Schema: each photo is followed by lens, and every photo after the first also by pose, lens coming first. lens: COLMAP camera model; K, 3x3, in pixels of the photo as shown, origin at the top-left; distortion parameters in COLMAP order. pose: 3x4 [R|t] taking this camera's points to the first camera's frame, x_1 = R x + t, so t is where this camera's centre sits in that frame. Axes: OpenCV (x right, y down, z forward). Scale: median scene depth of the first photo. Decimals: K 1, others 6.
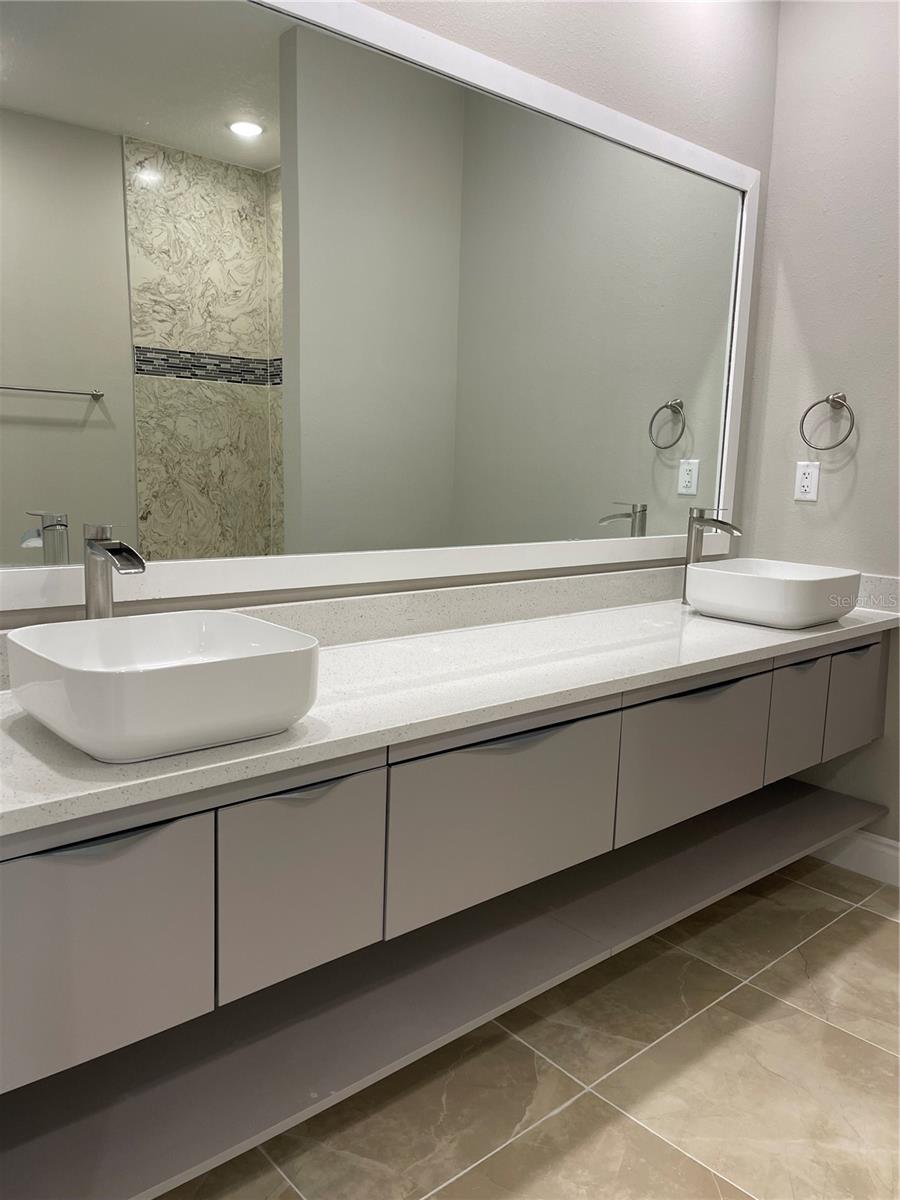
lens RADIAL K [[896.7, 0, 451.9], [0, 896.7, 620.6], [0, 0, 1]] dist [0.074728, -0.104061]
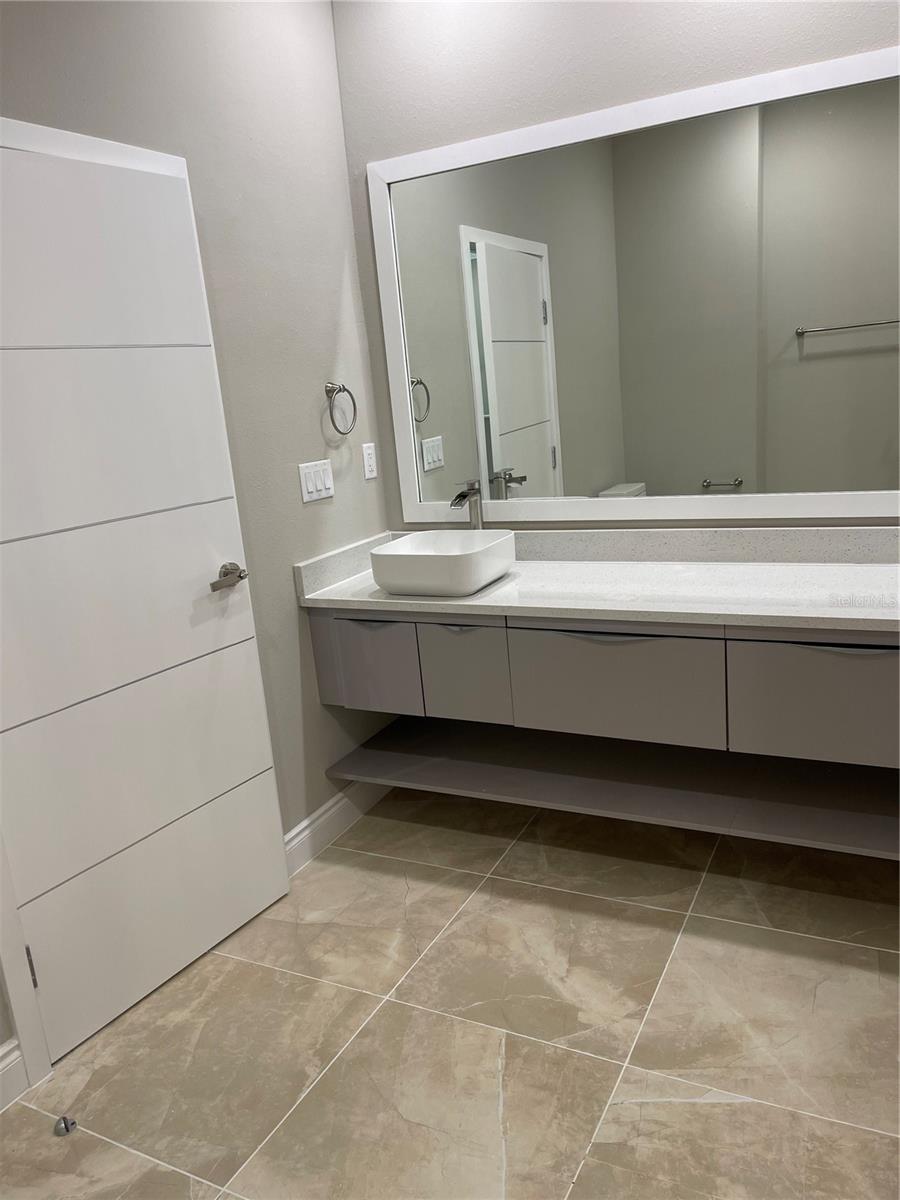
lens RADIAL K [[896.7, 0, 451.9], [0, 896.7, 620.6], [0, 0, 1]] dist [0.074728, -0.104061]
pose [[0.365297, 0.181911, -0.912944, 1.206211], [-0.062212, 0.983299, 0.171037, -0.118359], [0.928810, -0.005684, 0.370513, 0.195183]]
